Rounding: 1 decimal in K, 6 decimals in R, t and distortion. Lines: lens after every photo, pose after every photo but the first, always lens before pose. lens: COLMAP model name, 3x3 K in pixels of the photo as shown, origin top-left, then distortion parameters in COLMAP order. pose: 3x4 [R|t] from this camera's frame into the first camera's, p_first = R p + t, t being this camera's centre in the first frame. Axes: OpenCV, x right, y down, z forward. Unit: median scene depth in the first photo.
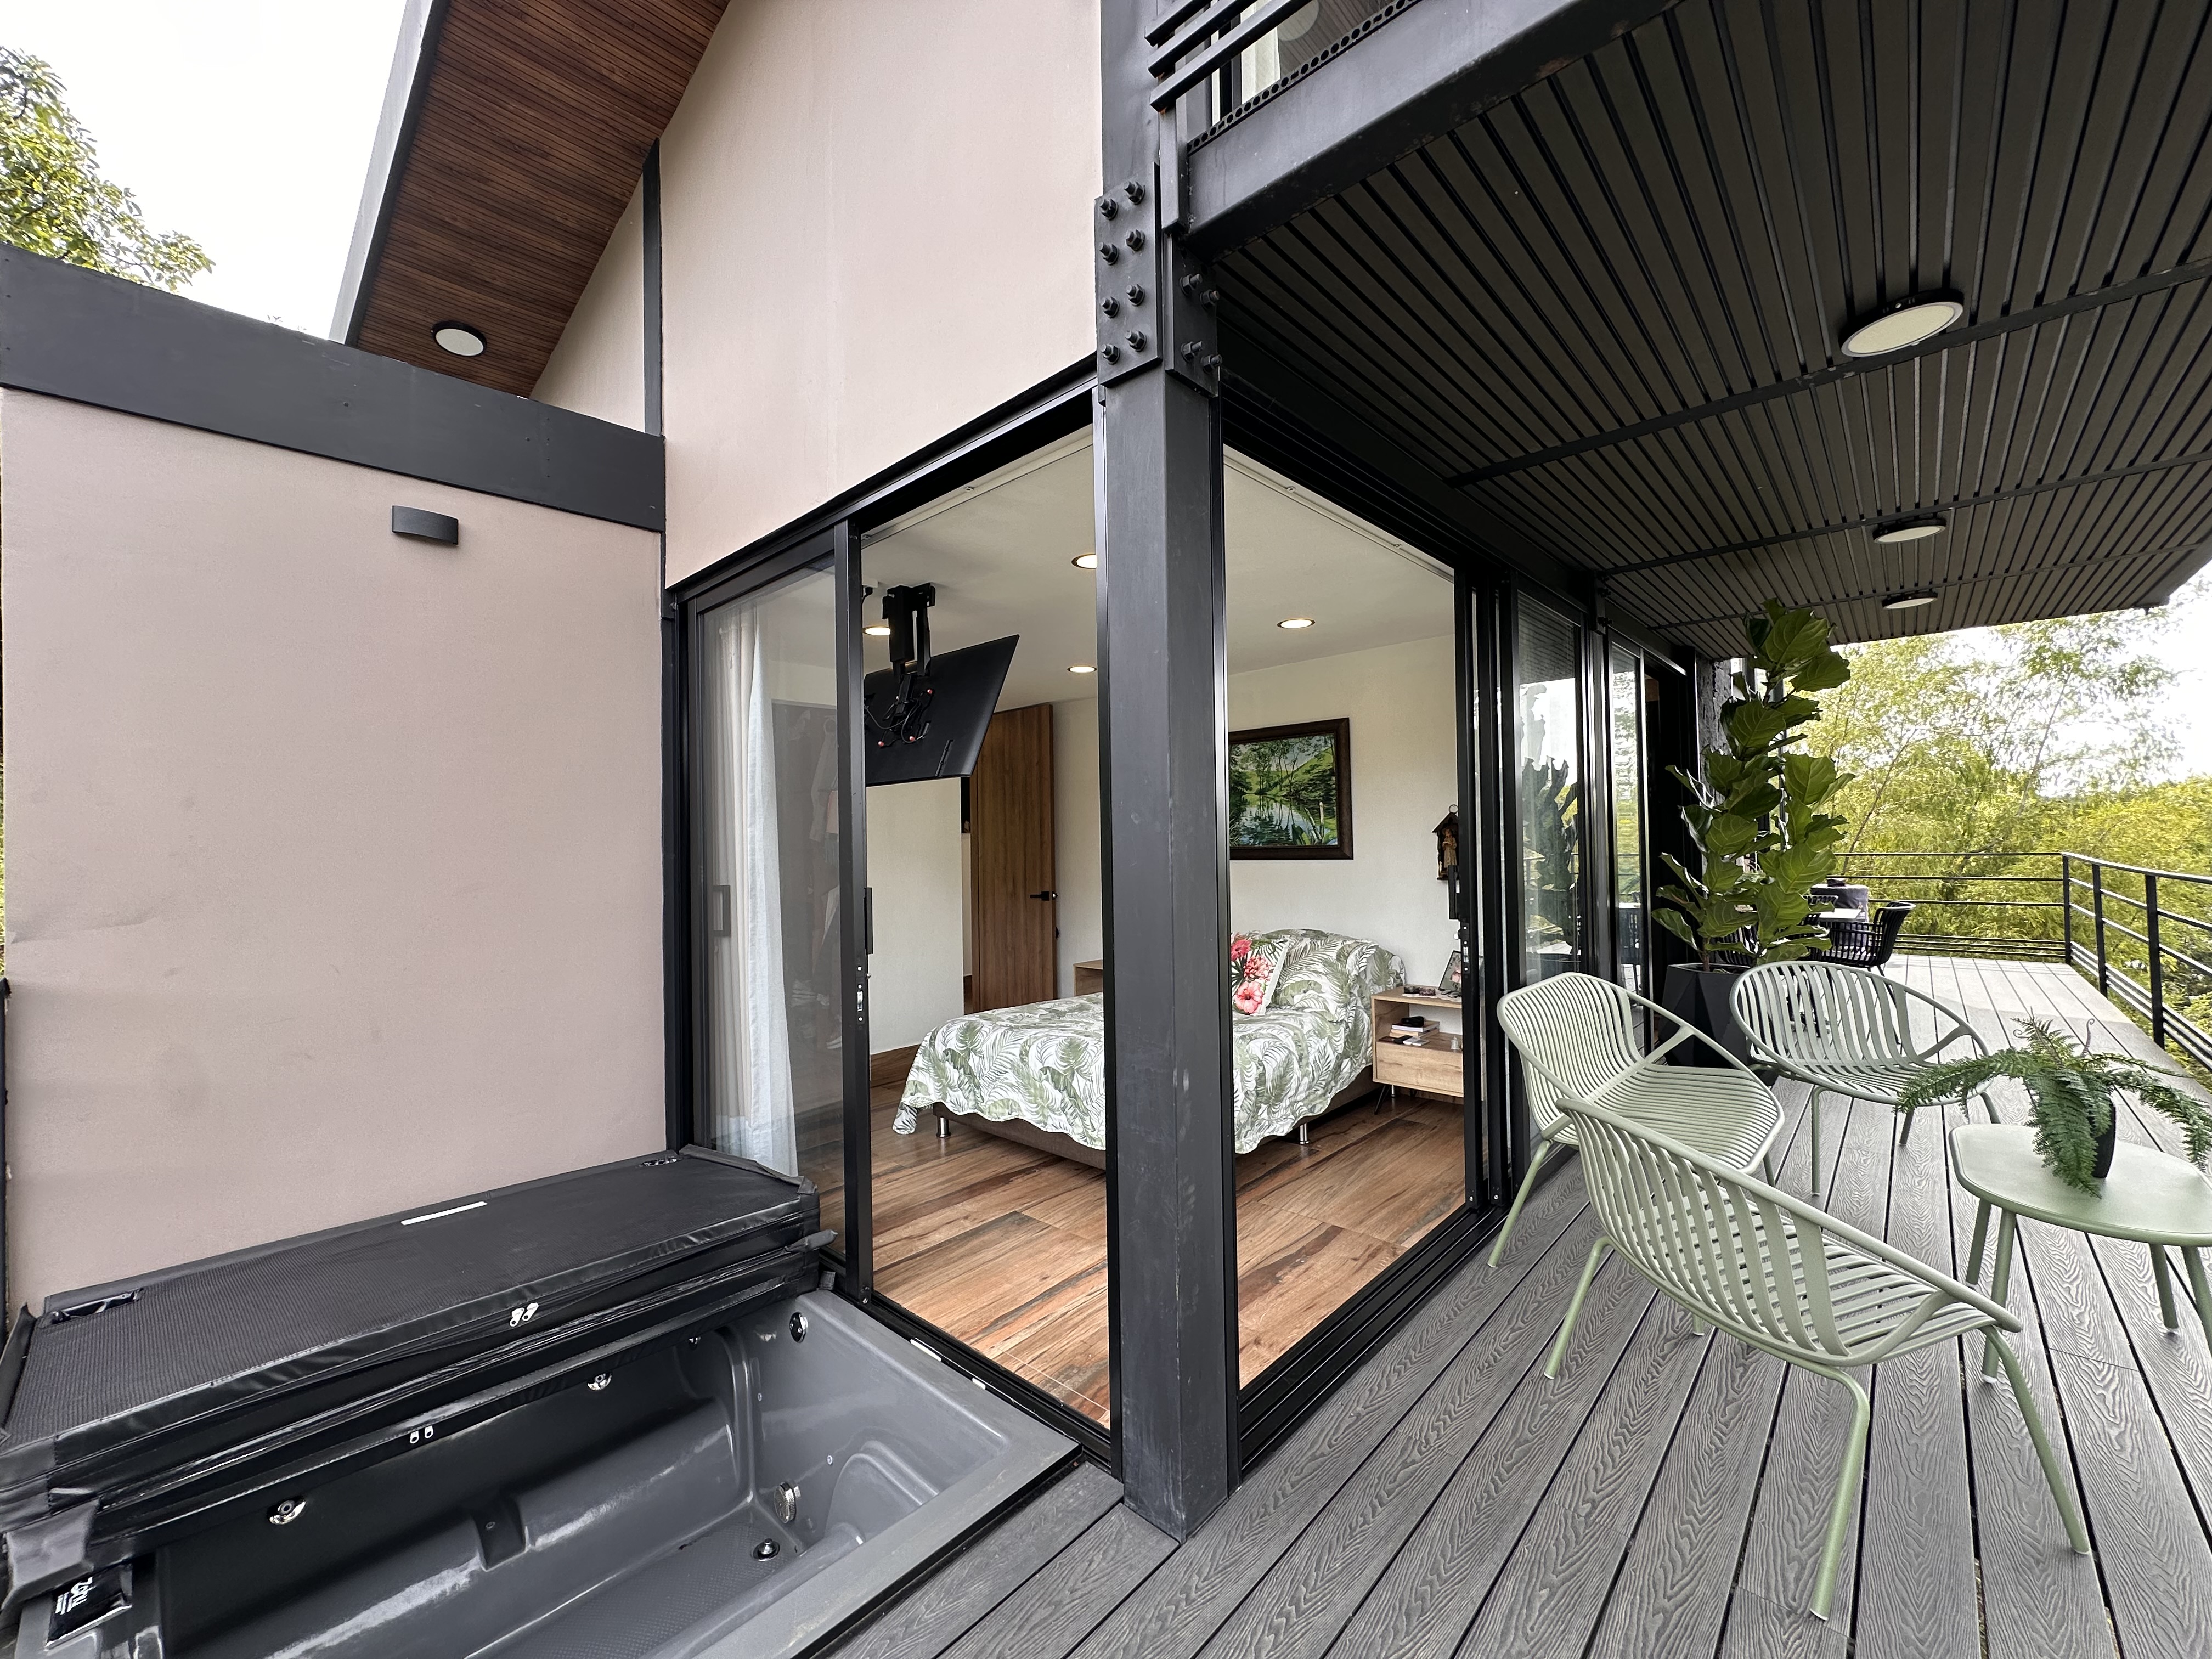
lens RADIAL K [[884.1, 0, 1098.7], [0, 884.1, 826.8], [0, 0, 1]] dist [-0.003831, 0.000941]
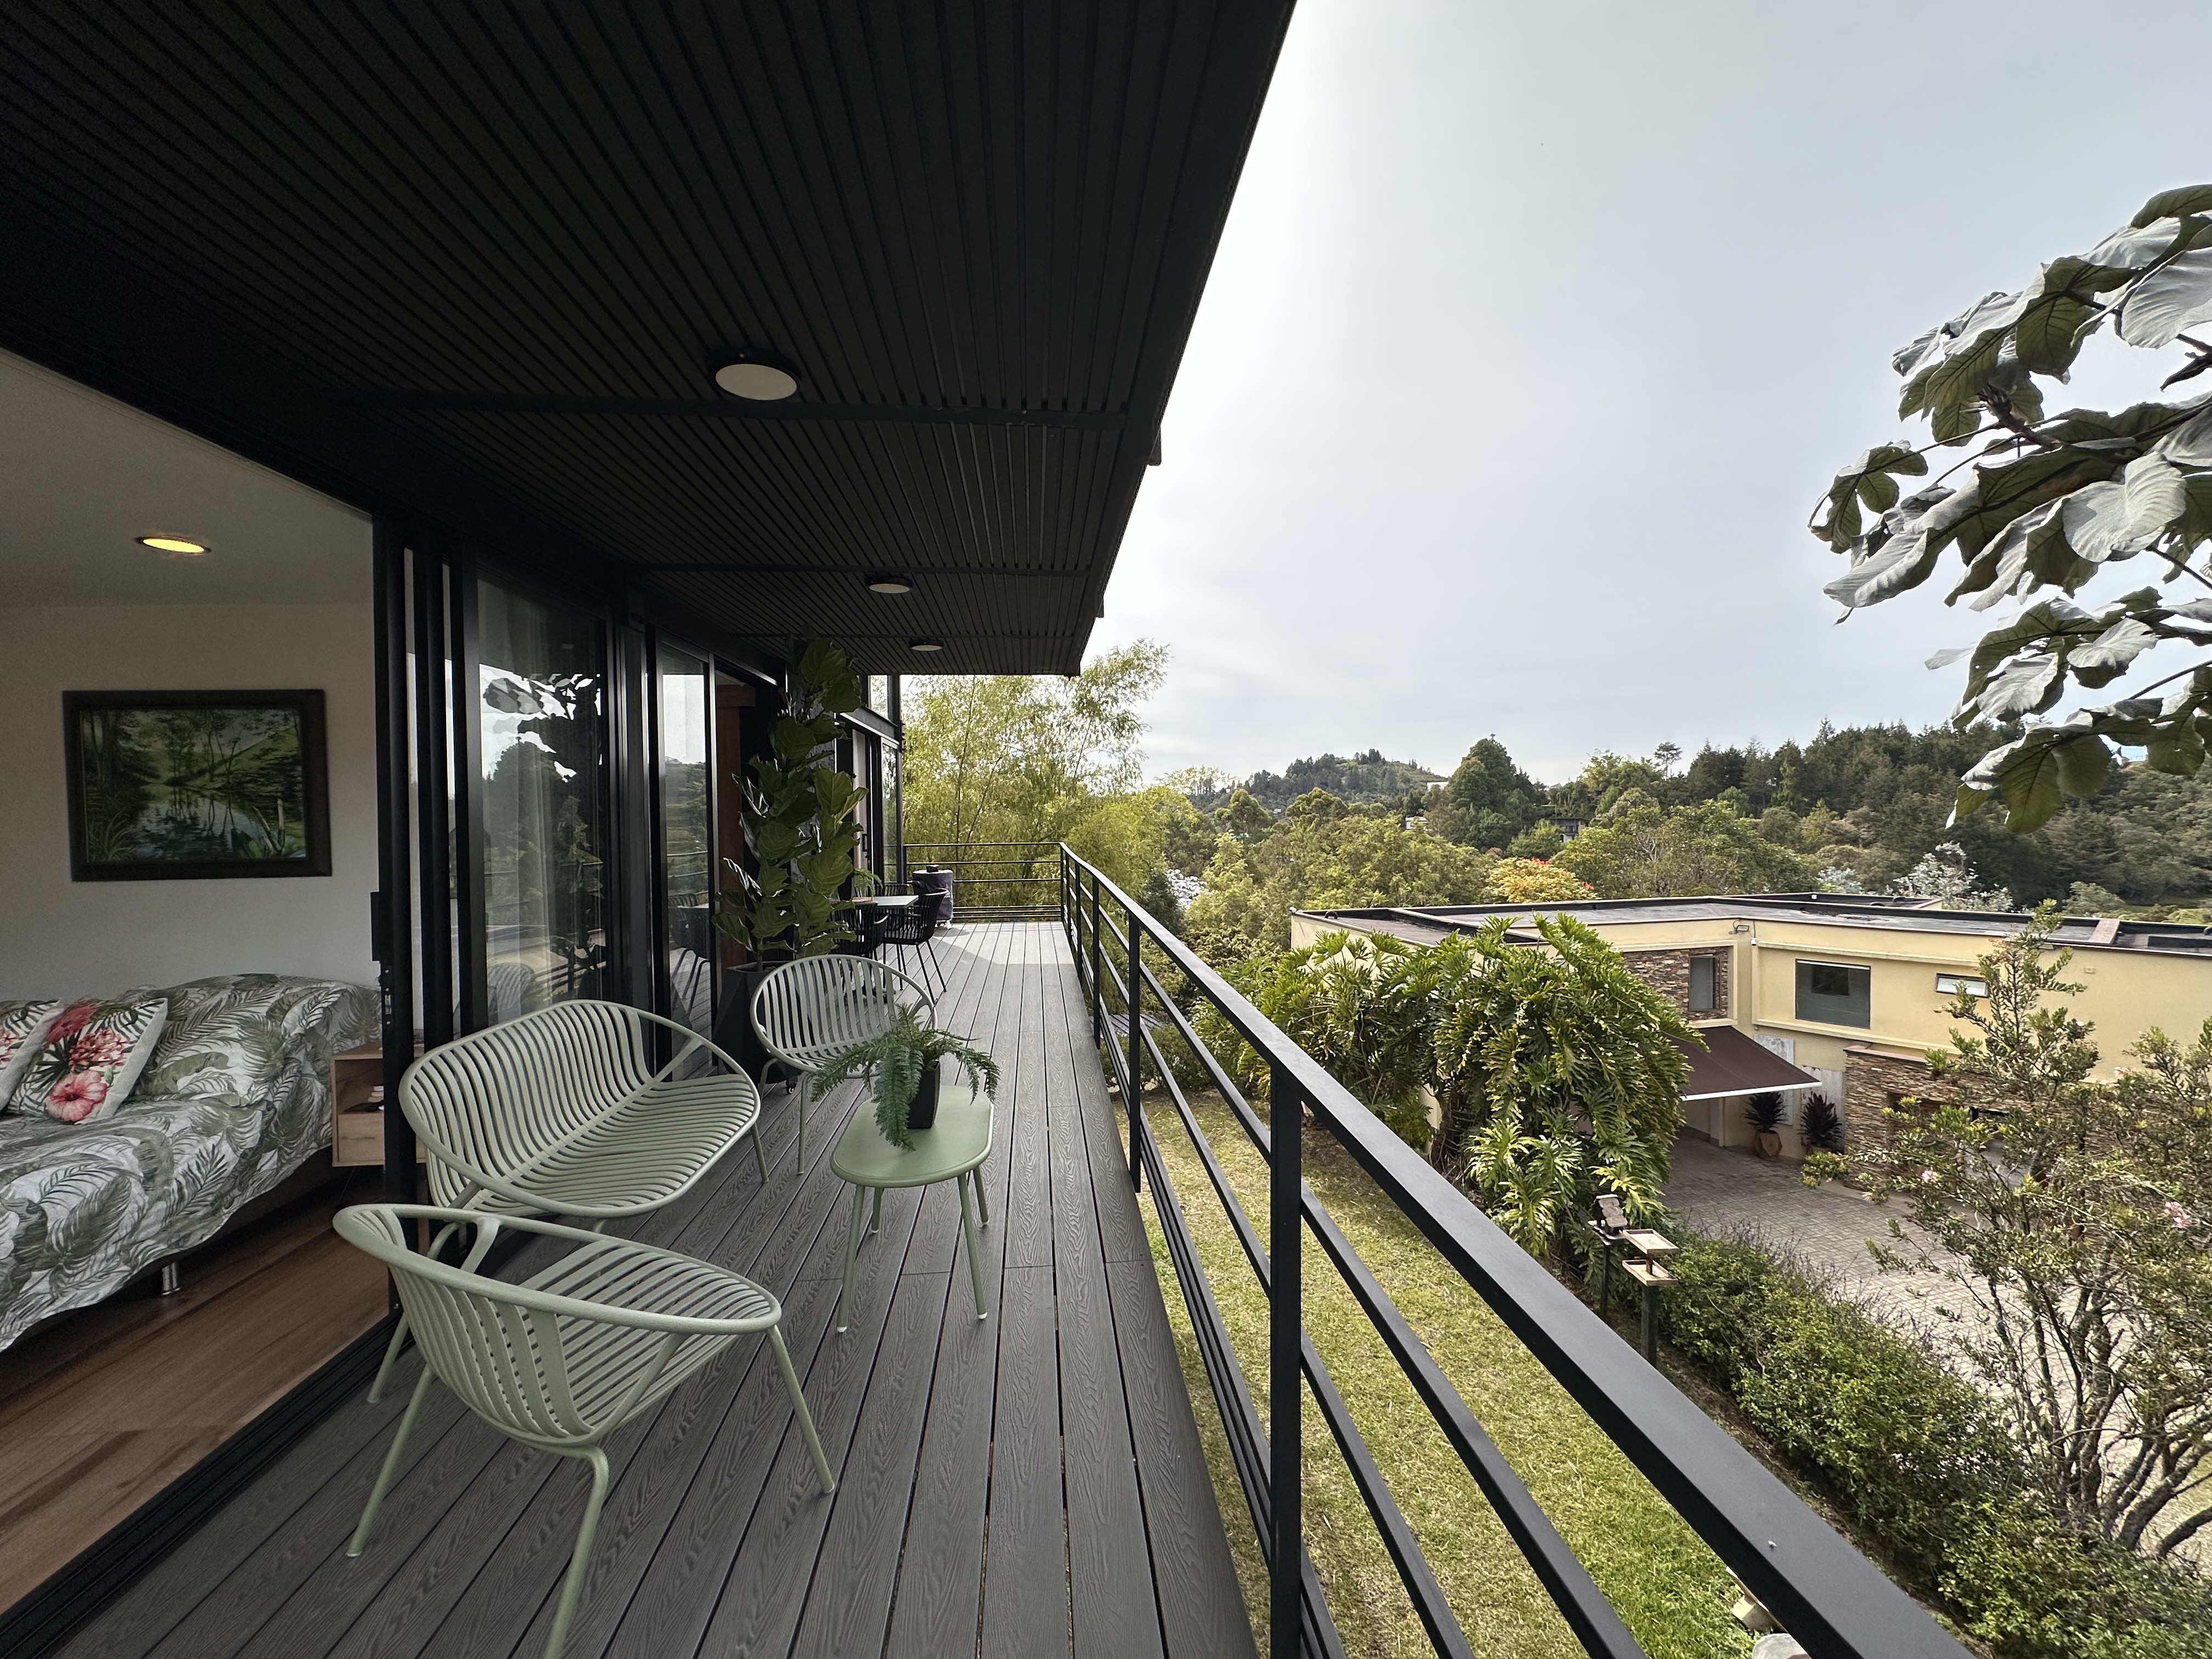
lens RADIAL K [[884.1, 0, 1109.6], [0, 884.1, 826.1], [0, 0, 1]] dist [-0.003831, 0.000941]
pose [[0.665989, 0.001433, 0.745961, 0.192740], [-0.010771, 0.999912, 0.007696, -0.022111], [-0.745884, -0.013160, 0.665946, -0.011035]]
